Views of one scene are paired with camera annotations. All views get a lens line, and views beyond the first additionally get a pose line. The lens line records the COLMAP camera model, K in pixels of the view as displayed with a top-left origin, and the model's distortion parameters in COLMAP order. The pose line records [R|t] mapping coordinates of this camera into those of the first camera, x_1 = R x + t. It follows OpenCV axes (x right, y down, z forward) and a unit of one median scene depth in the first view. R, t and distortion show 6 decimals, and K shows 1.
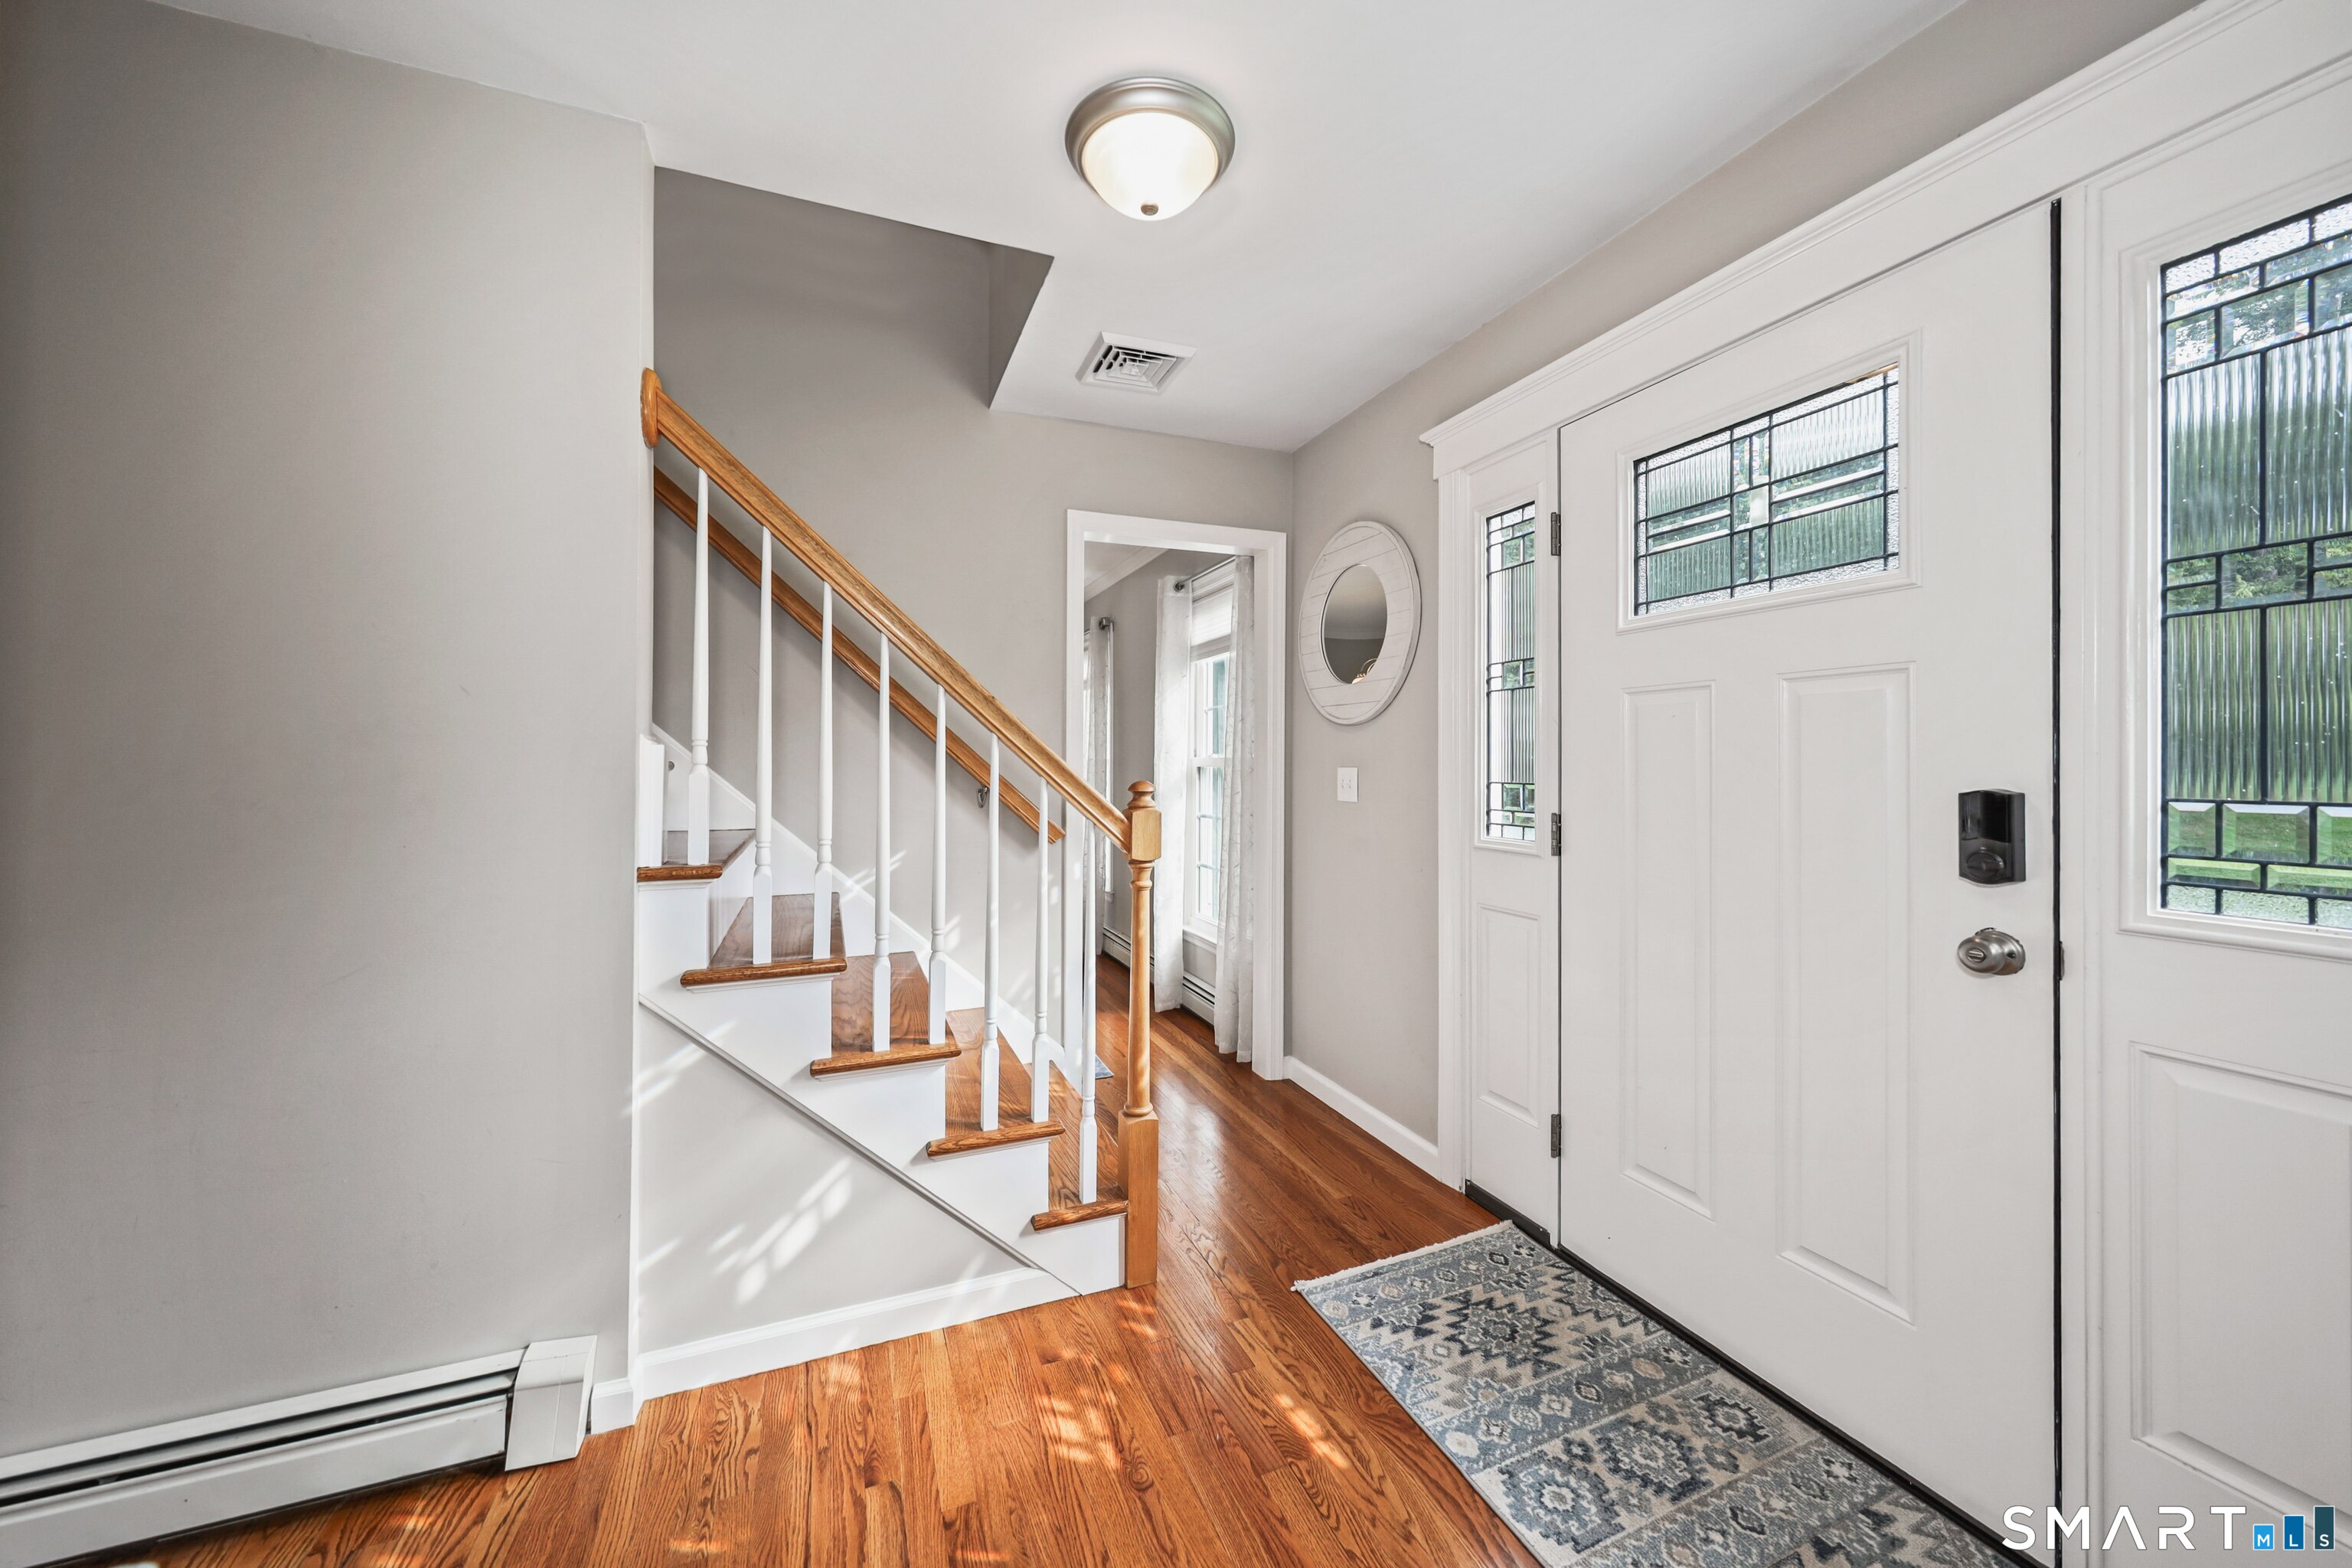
lens RADIAL K [[861.4, 0, 1175.7], [0, 861.4, 757.9], [0, 0, 1]] dist [0.000012, -0.000001]
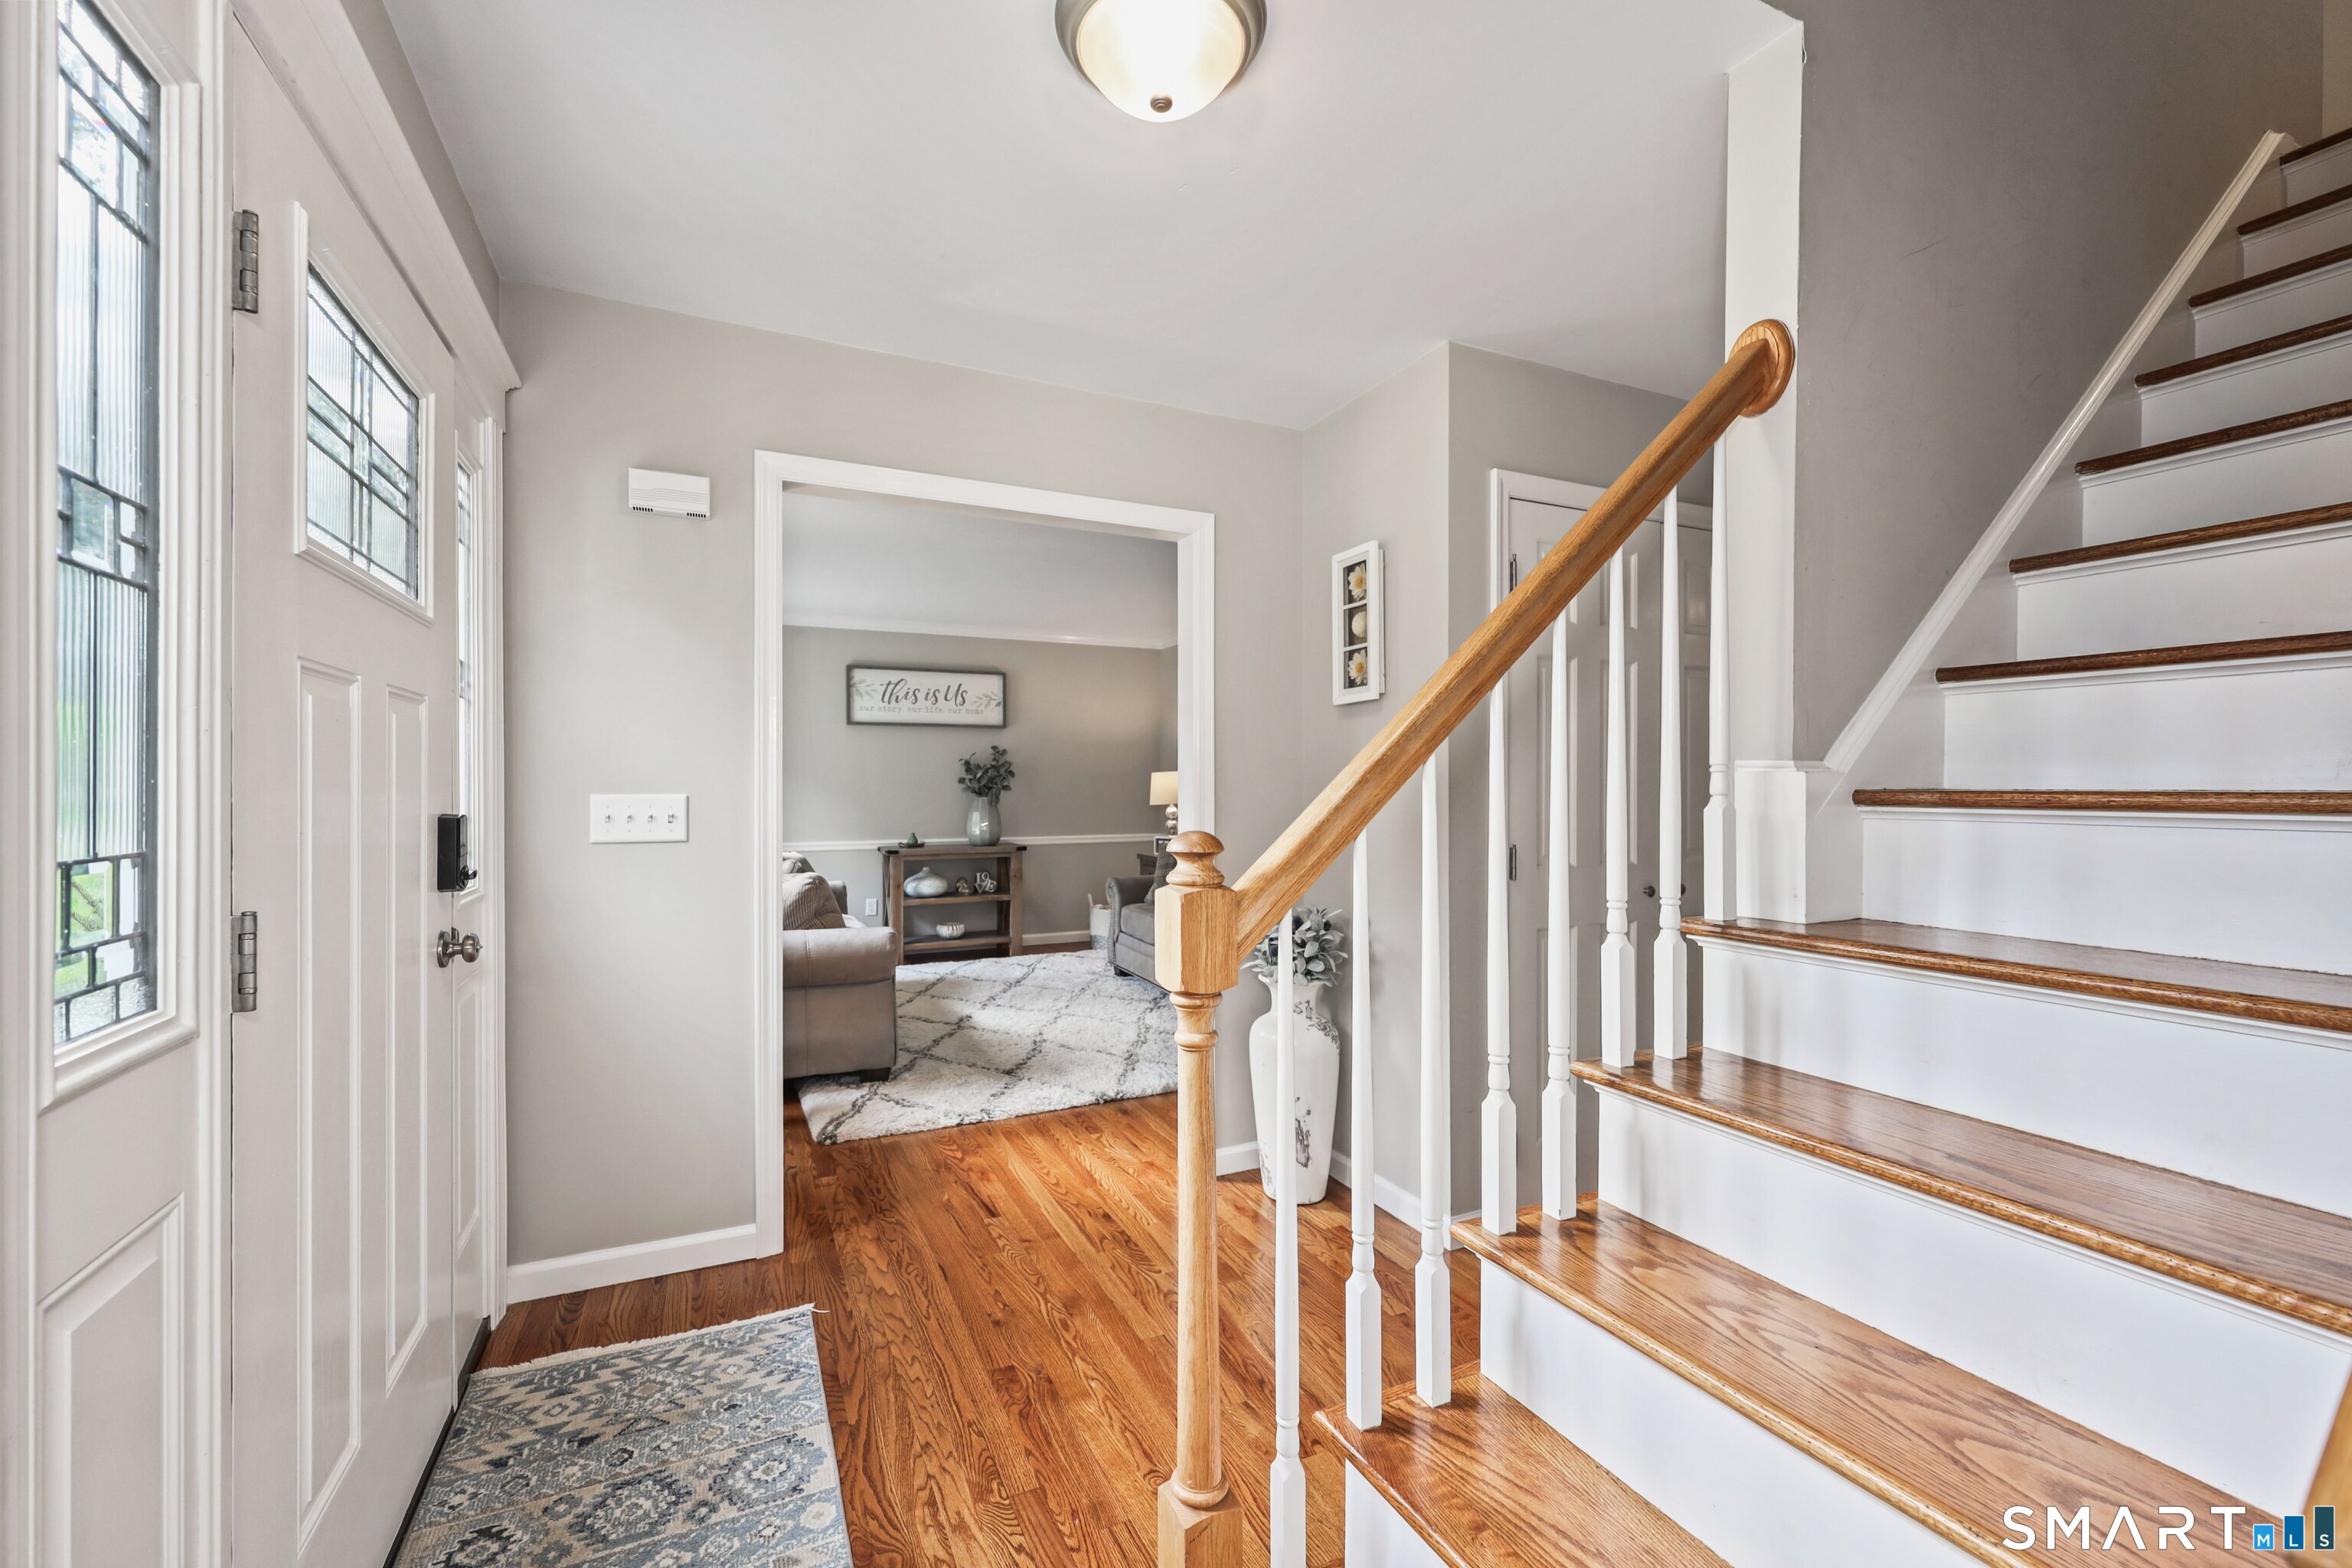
lens RADIAL K [[978.7, 0, 1176.0], [0, 978.7, 784.0], [0, 0, 1]] dist [-0.000570, -0.000041]
pose [[-0.998578, -0.000785, -0.053298, -0.001318], [-0.000719, 0.999999, -0.001244, -0.004565], [0.053299, -0.001204, -0.998578, 2.195381]]
